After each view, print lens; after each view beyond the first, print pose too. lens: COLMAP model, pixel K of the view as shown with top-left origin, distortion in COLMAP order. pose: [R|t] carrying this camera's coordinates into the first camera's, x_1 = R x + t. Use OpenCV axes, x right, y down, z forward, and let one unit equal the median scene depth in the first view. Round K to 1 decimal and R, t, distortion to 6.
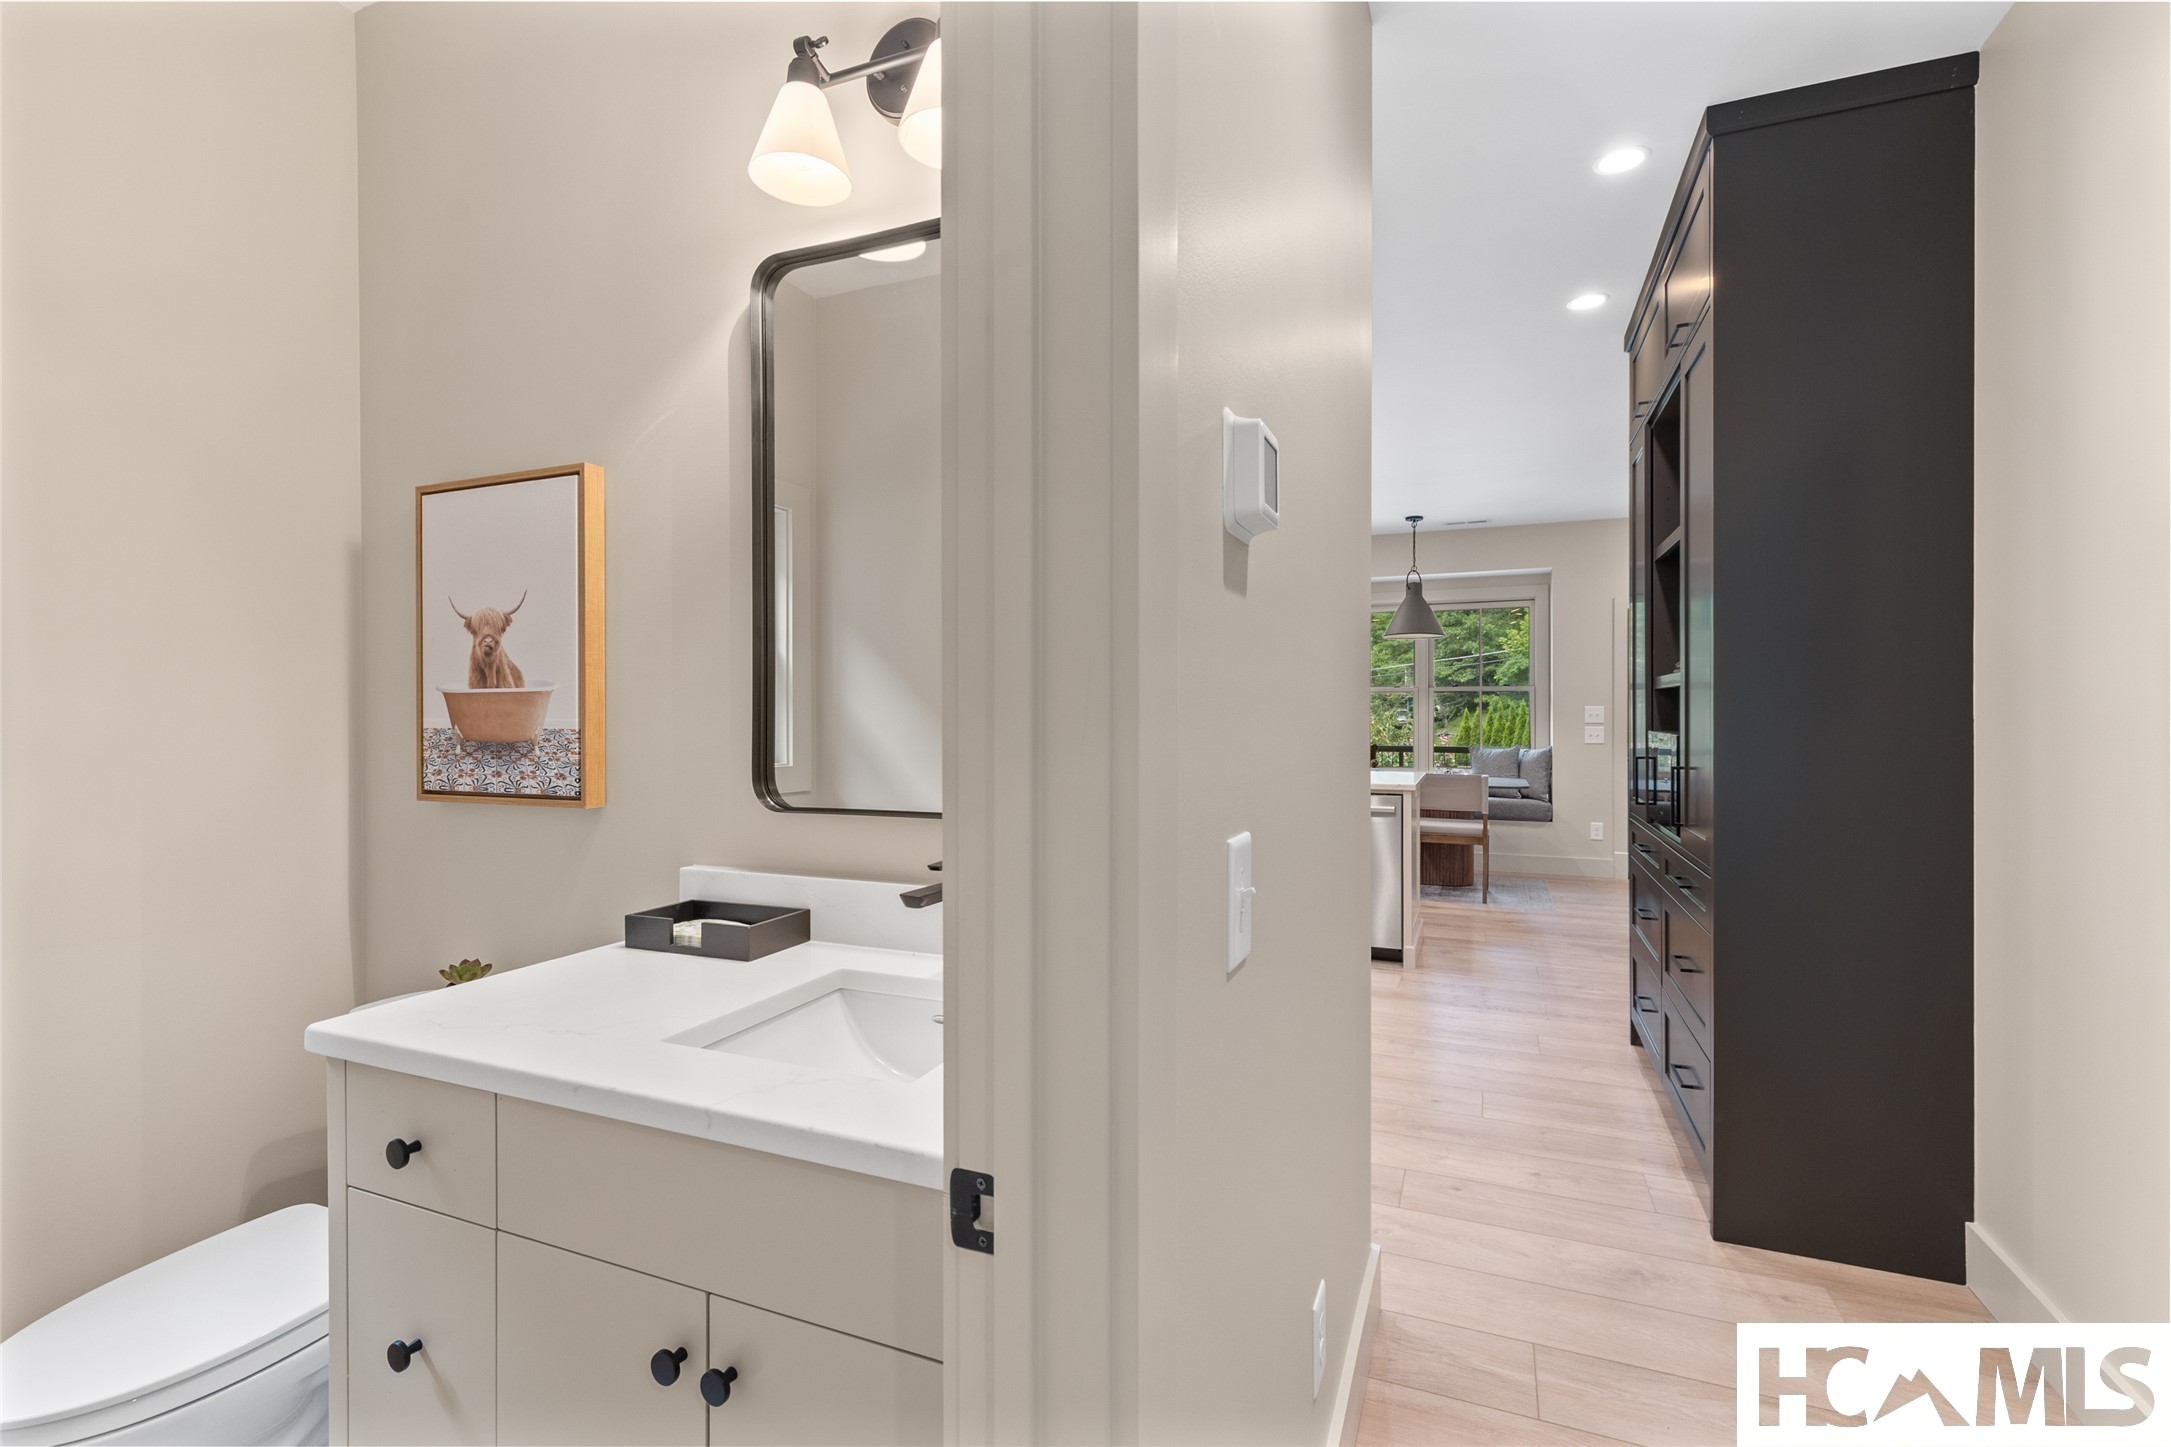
lens RADIAL K [[974.8, 0, 1089.8], [0, 974.8, 707.5], [0, 0, 1]] dist [0.006358, -0.002927]
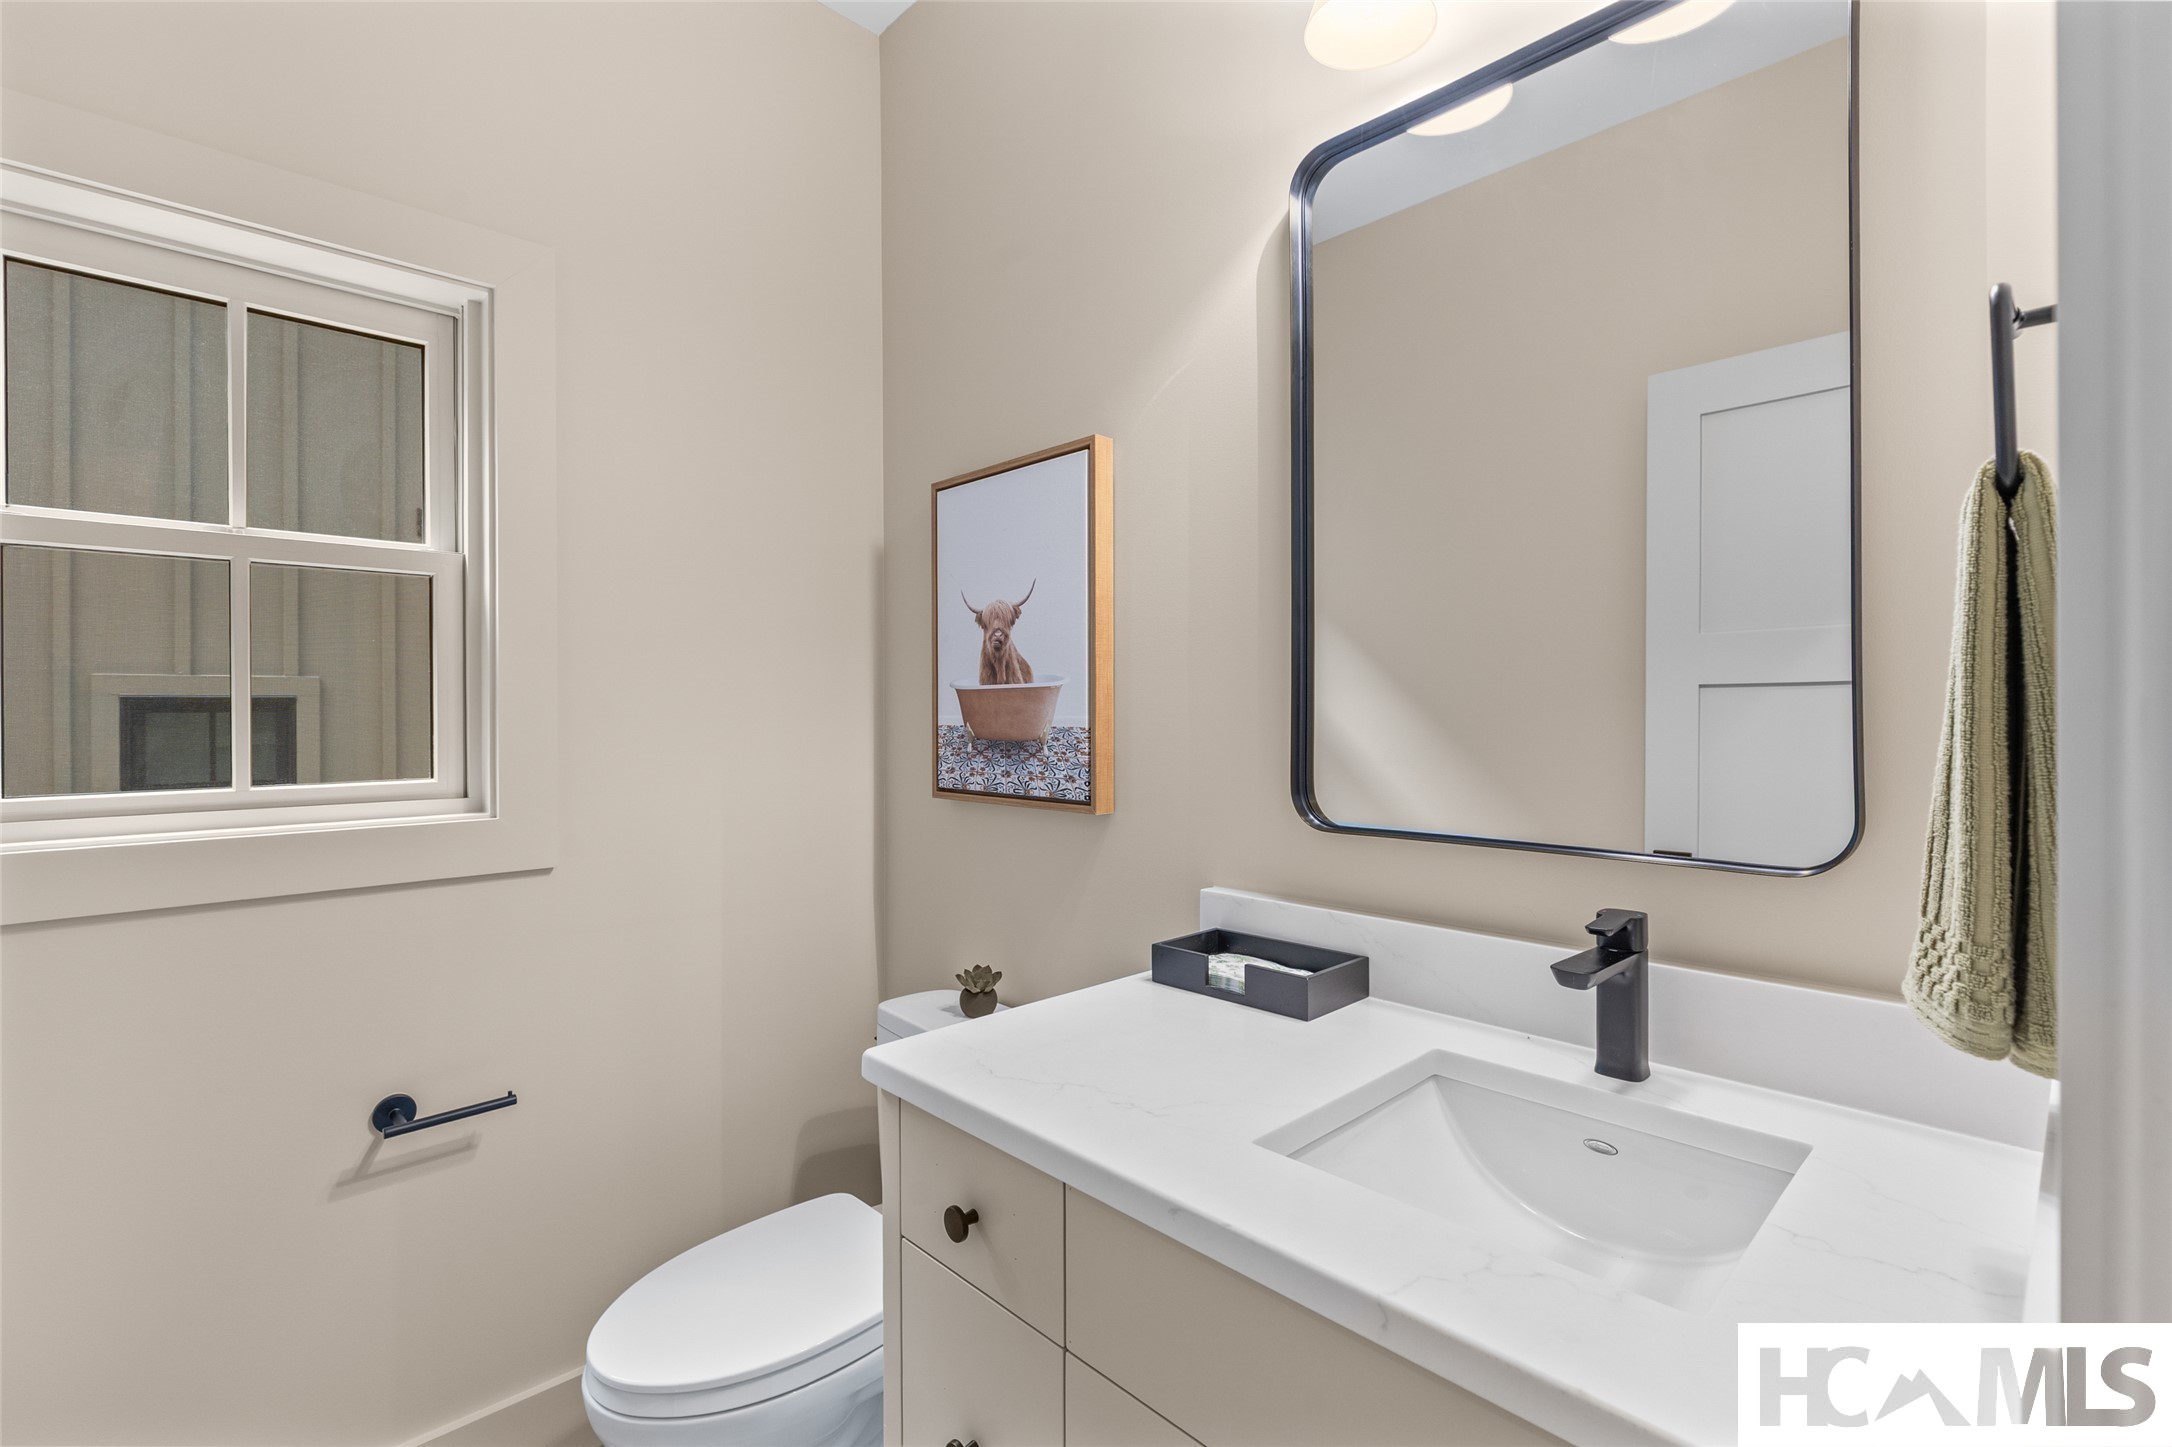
lens RADIAL K [[975.2, 0, 1090.8], [0, 975.2, 715.2], [0, 0, 1]] dist [0.006358, -0.002927]
pose [[0.919388, 0.003890, -0.393332, -0.162864], [-0.001341, 0.999976, 0.006754, 0.004269], [0.393349, -0.005682, 0.919372, 0.162283]]
